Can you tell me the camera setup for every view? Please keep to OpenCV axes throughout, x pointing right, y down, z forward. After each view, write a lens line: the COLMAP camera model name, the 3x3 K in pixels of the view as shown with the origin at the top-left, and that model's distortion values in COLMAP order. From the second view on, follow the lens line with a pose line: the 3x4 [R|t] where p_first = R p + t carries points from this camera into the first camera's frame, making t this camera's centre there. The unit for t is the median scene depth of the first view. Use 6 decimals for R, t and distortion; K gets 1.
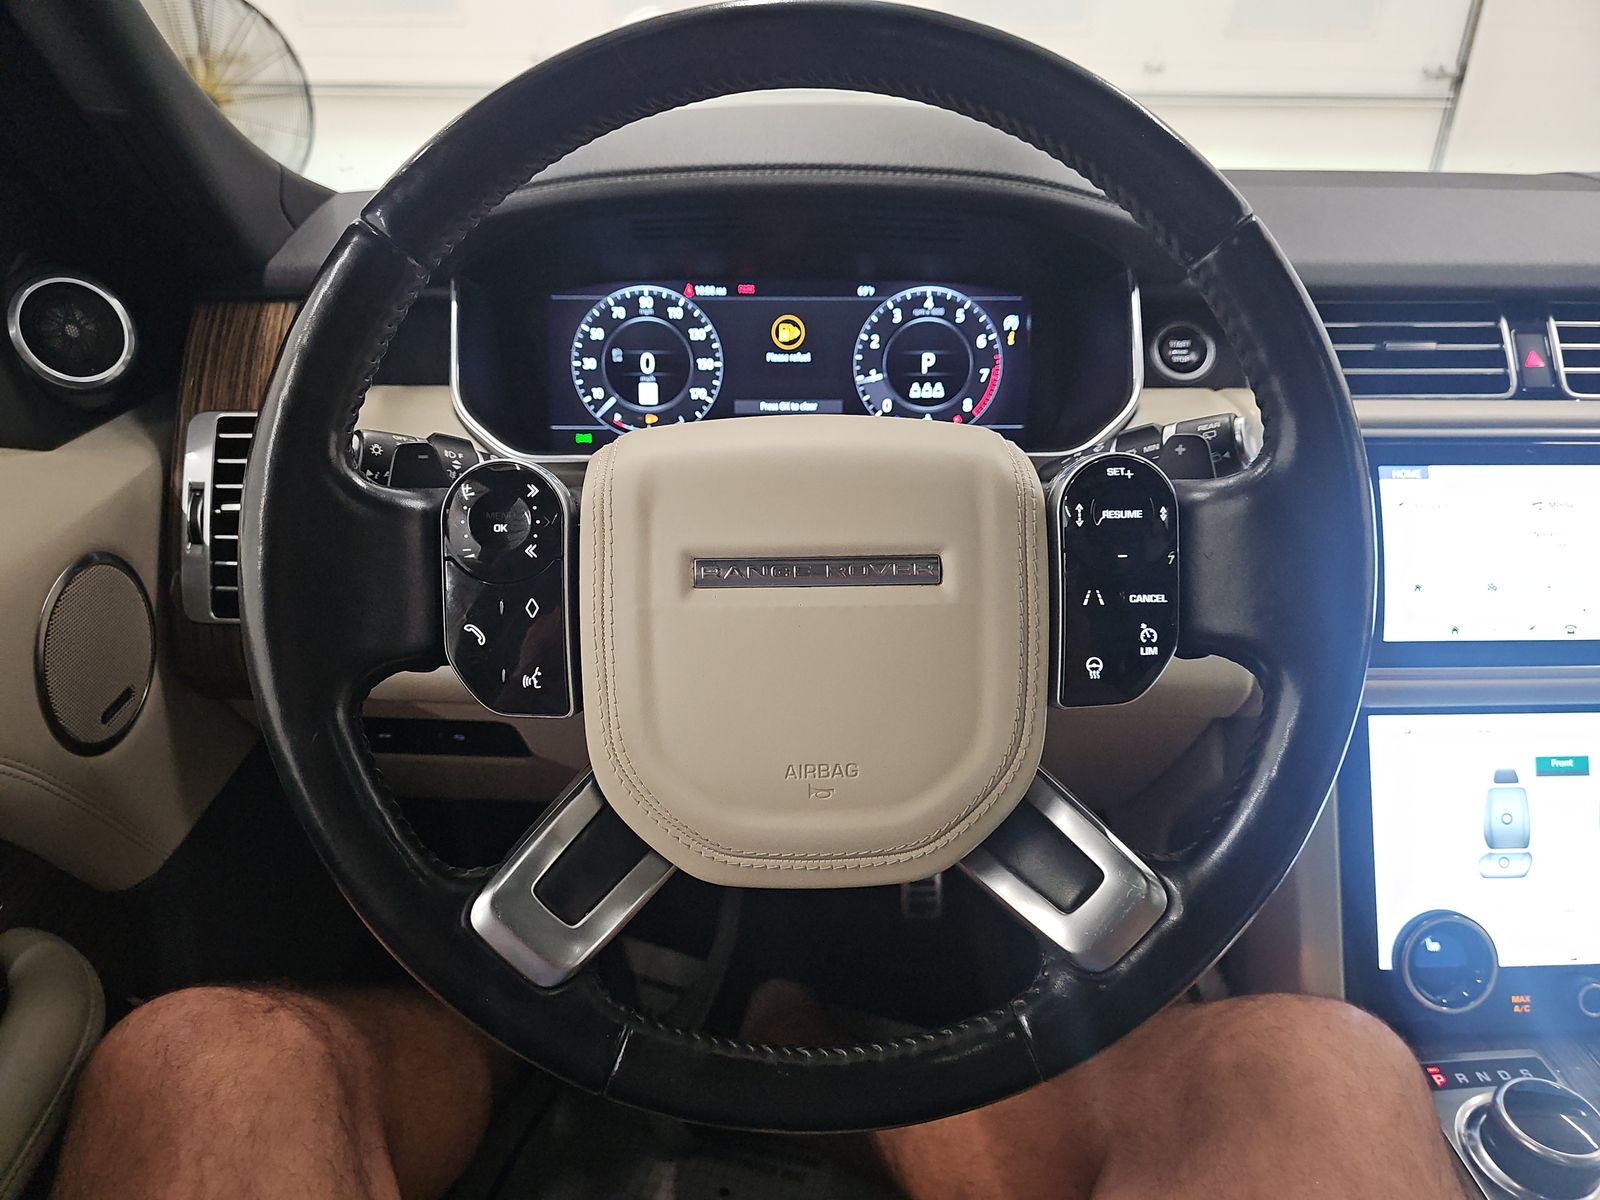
lens RADIAL K [[1079.9, 0, 807.0], [0, 1079.9, 592.9], [0, 0, 1]] dist [0.066459, -0.072652]
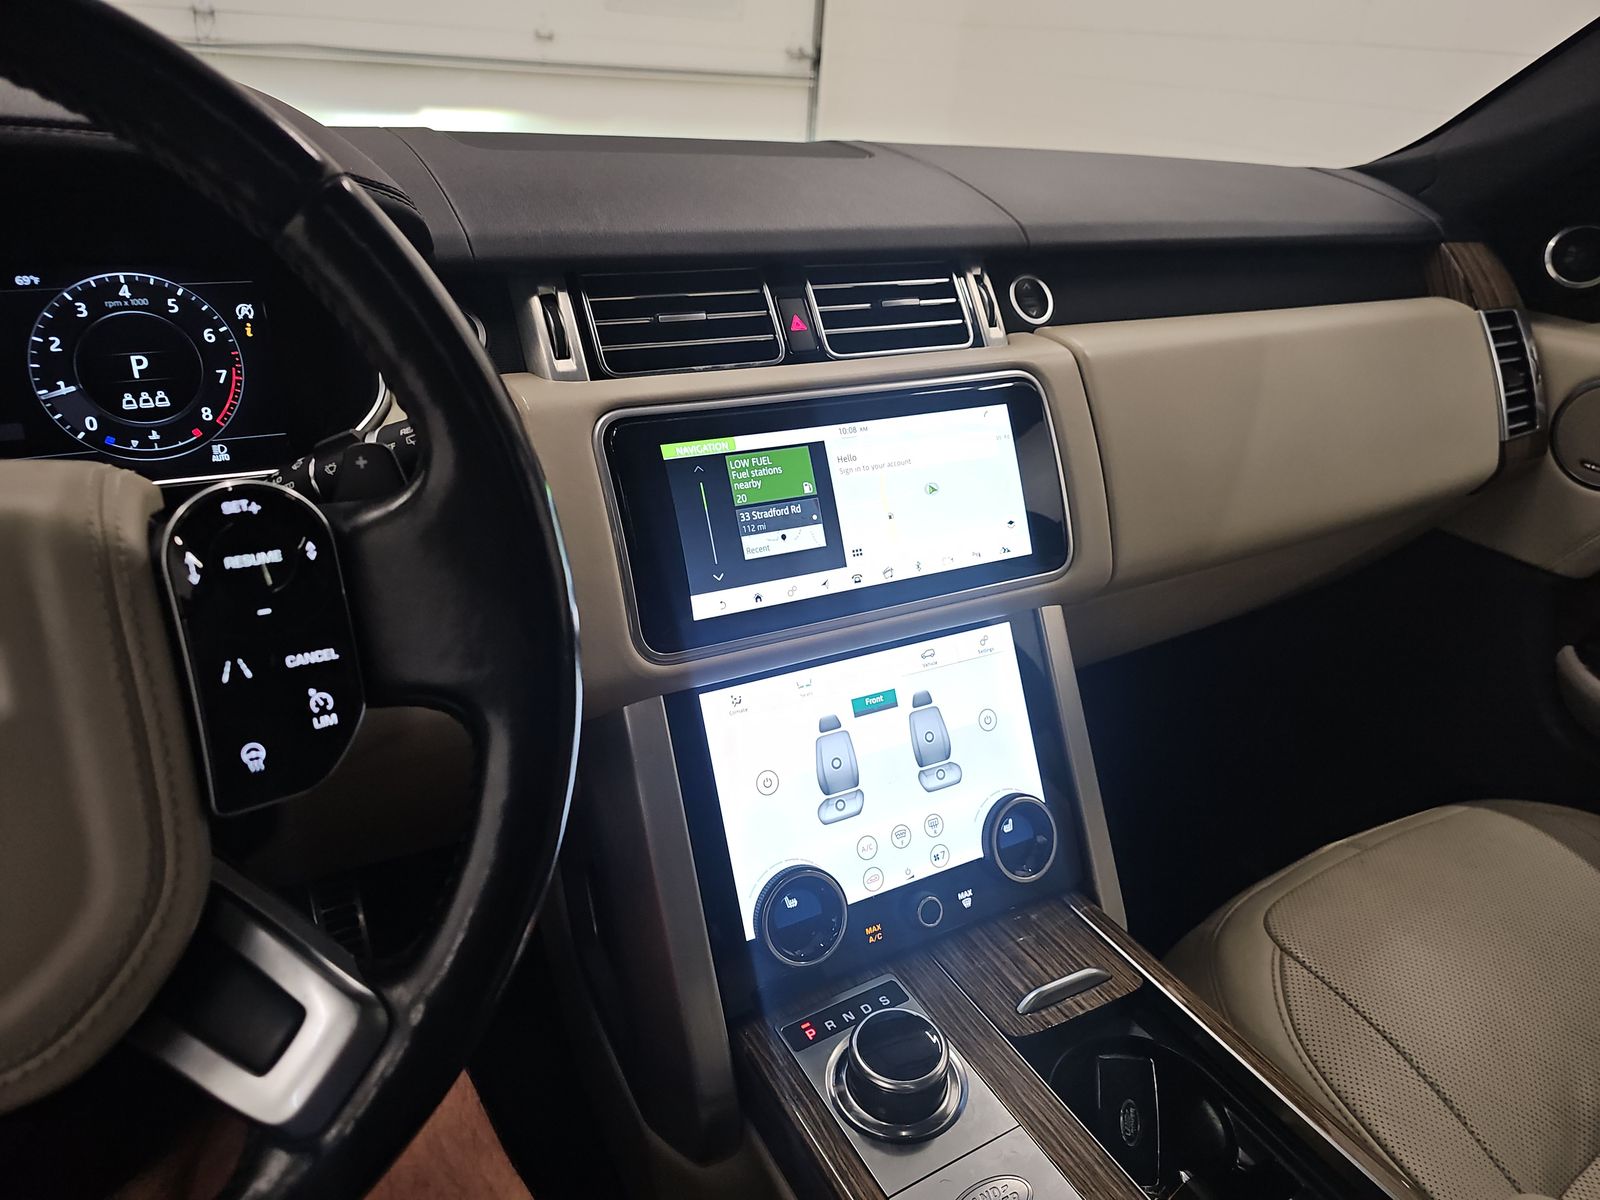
lens RADIAL K [[1079.9, 0, 807.0], [0, 1079.9, 592.9], [0, 0, 1]] dist [0.066459, -0.072652]
pose [[0.889424, -0.167464, 0.425301, 0.190611], [0.157313, 0.985775, 0.059167, -0.020096], [-0.429159, 0.014281, 0.903116, 0.069705]]
